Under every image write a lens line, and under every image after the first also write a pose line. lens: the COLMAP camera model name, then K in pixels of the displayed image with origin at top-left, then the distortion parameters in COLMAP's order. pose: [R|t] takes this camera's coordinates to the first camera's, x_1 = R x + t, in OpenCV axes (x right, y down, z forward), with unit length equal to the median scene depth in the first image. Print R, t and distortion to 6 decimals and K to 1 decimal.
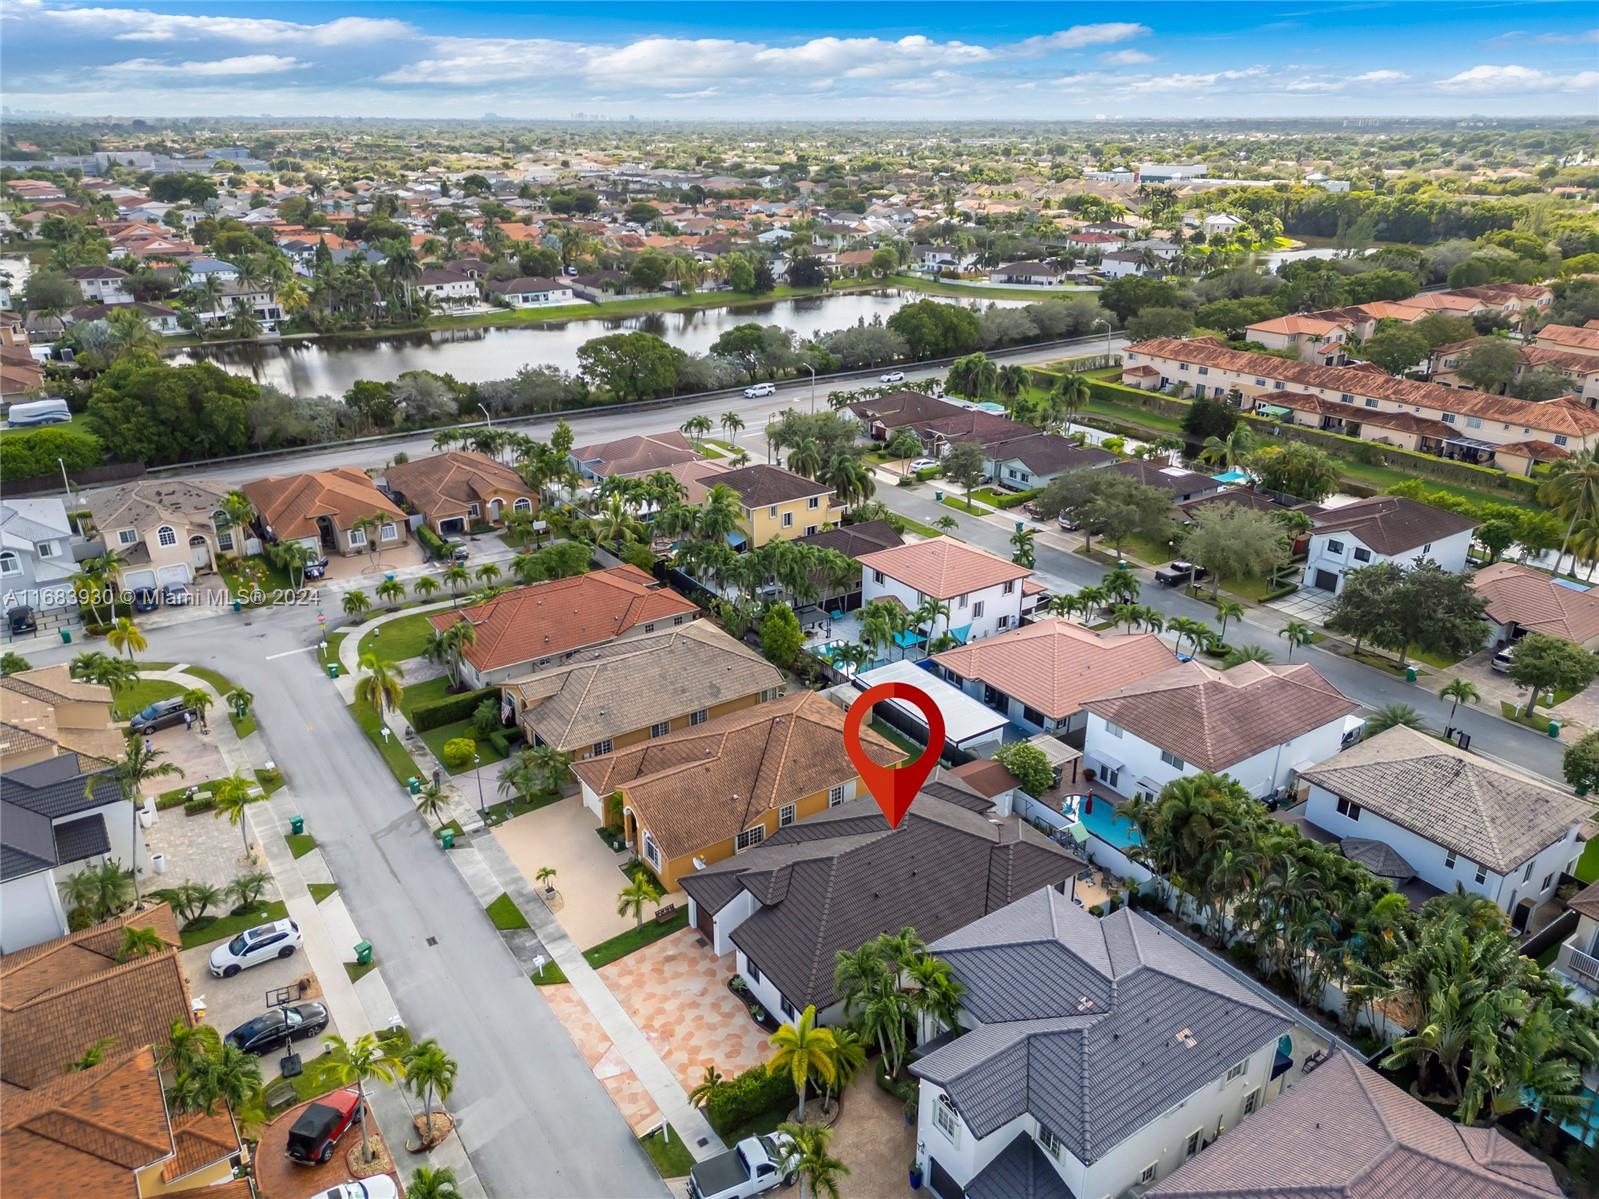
lens RADIAL K [[1113.9, 0, 793.5], [0, 1113.9, 602.0], [0, 0, 1]] dist [0.046334, -0.048739]
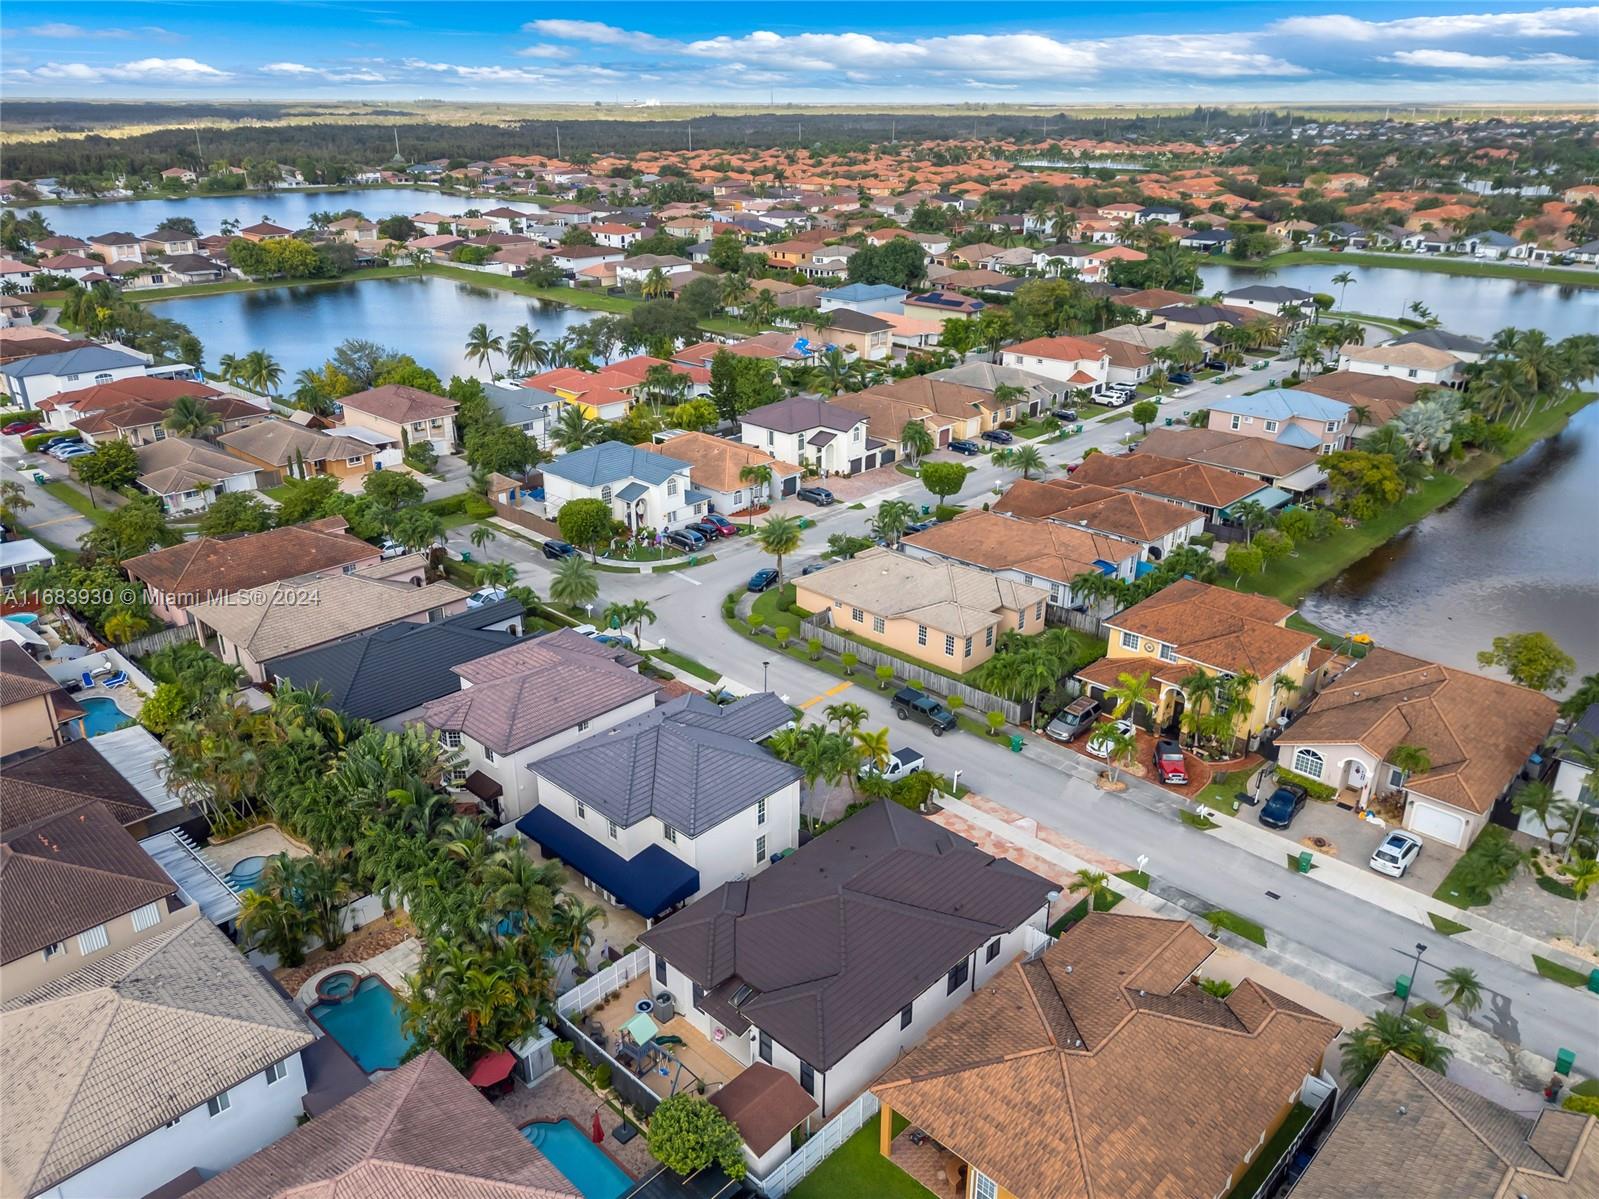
lens RADIAL K [[1113.9, 0, 793.5], [0, 1113.9, 602.0], [0, 0, 1]] dist [0.046334, -0.048739]
pose [[-0.979136, 0.082143, -0.185865, 0.168553], [-0.078823, 0.689513, 0.719972, -0.355099], [0.187297, 0.719601, -0.668652, 0.833328]]
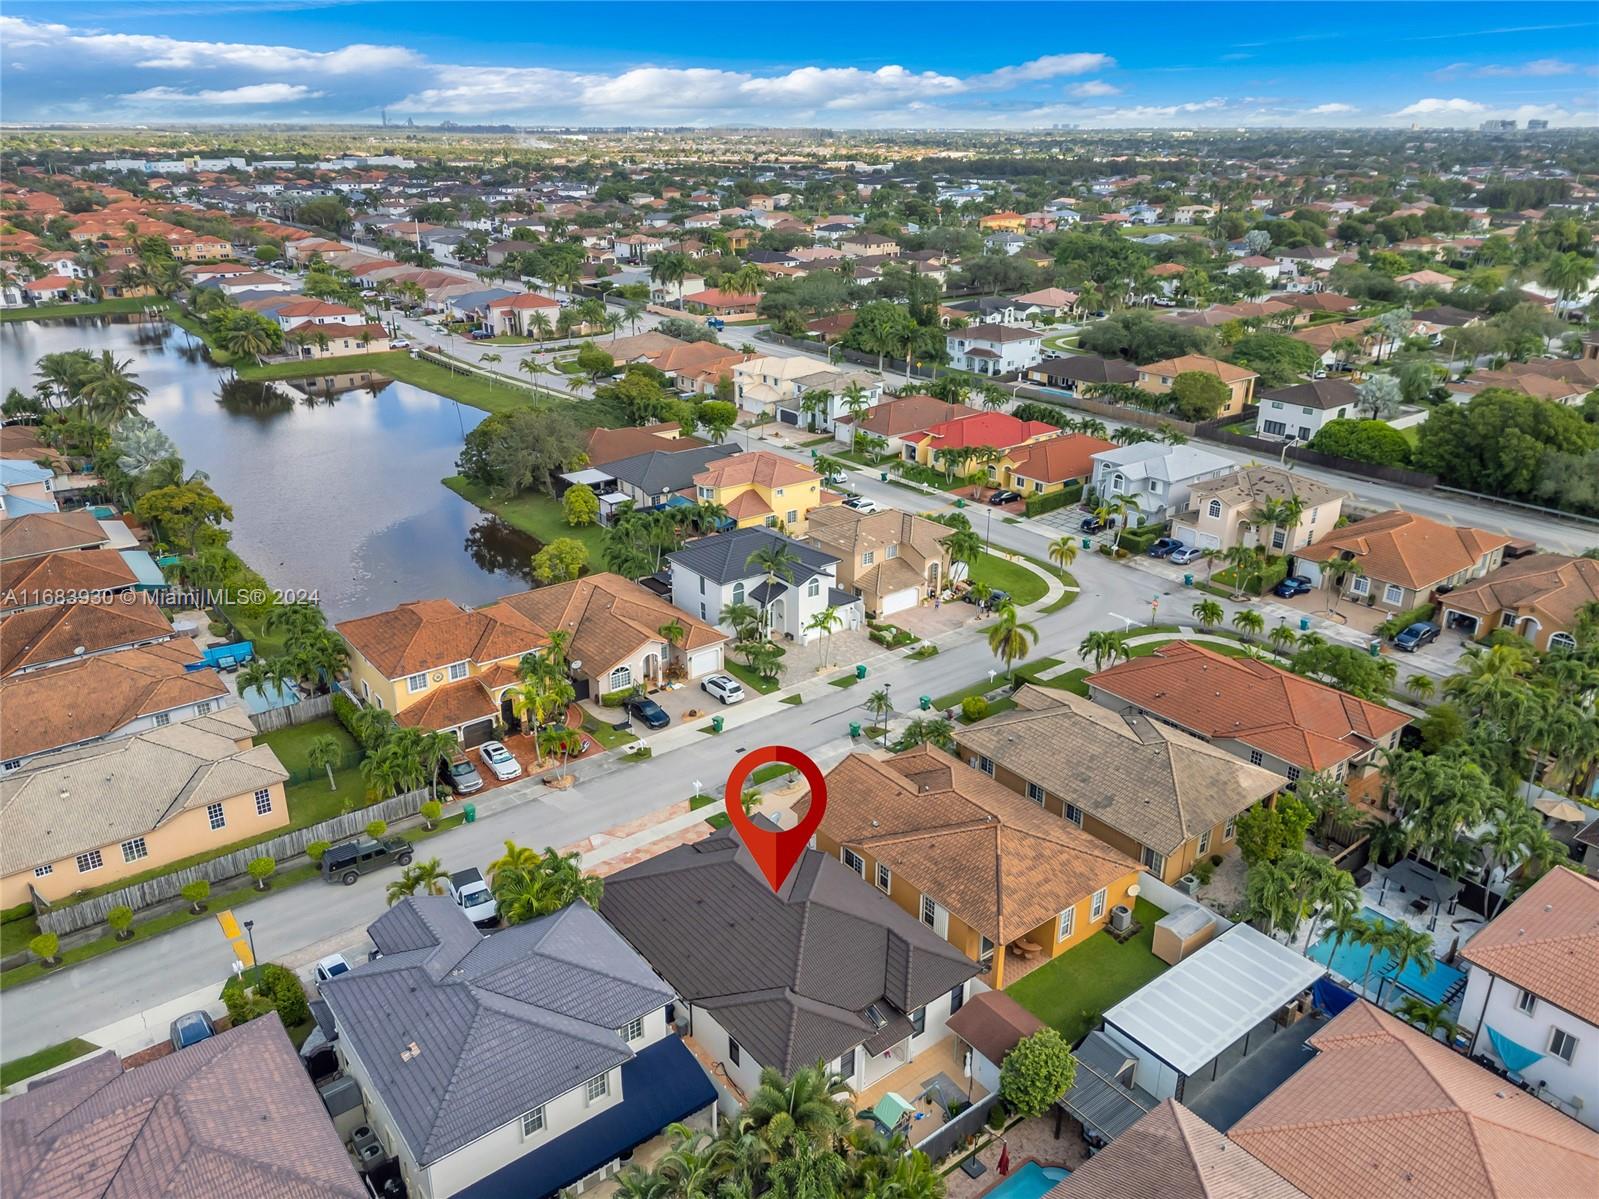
lens RADIAL K [[1138.7, 0, 799.5], [0, 1138.7, 599.5], [0, 0, 1]] dist [0.032813, -0.008430]
pose [[0.059746, 0.375152, -0.925036, 0.512536], [-0.394844, 0.859996, 0.323273, -0.188206], [0.916803, 0.345931, 0.199508, 0.428580]]
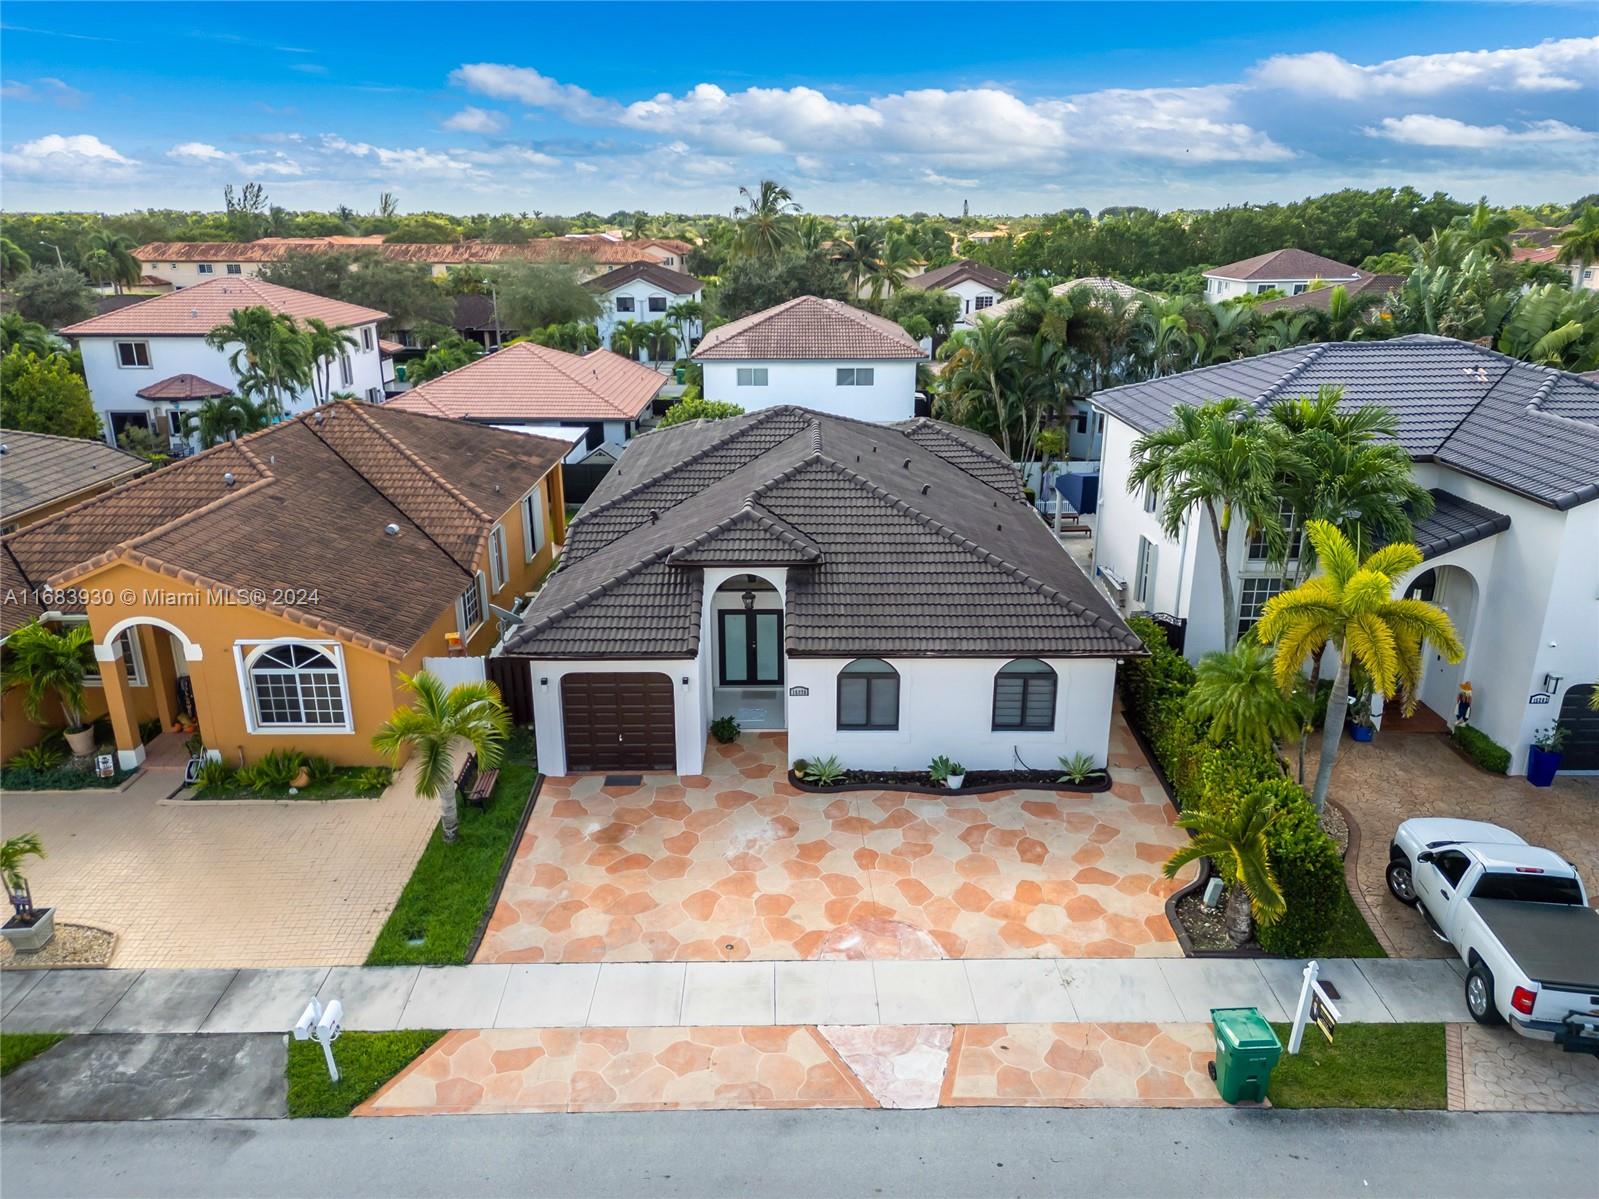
lens RADIAL K [[1113.6, 0, 793.7], [0, 1113.6, 594.9], [0, 0, 1]] dist [0.065187, -0.052288]
pose [[0.564222, -0.262369, 0.782826, -0.188764], [0.322346, 0.942915, 0.083692, 0.135612], [-0.760097, 0.205120, 0.616586, 0.414189]]
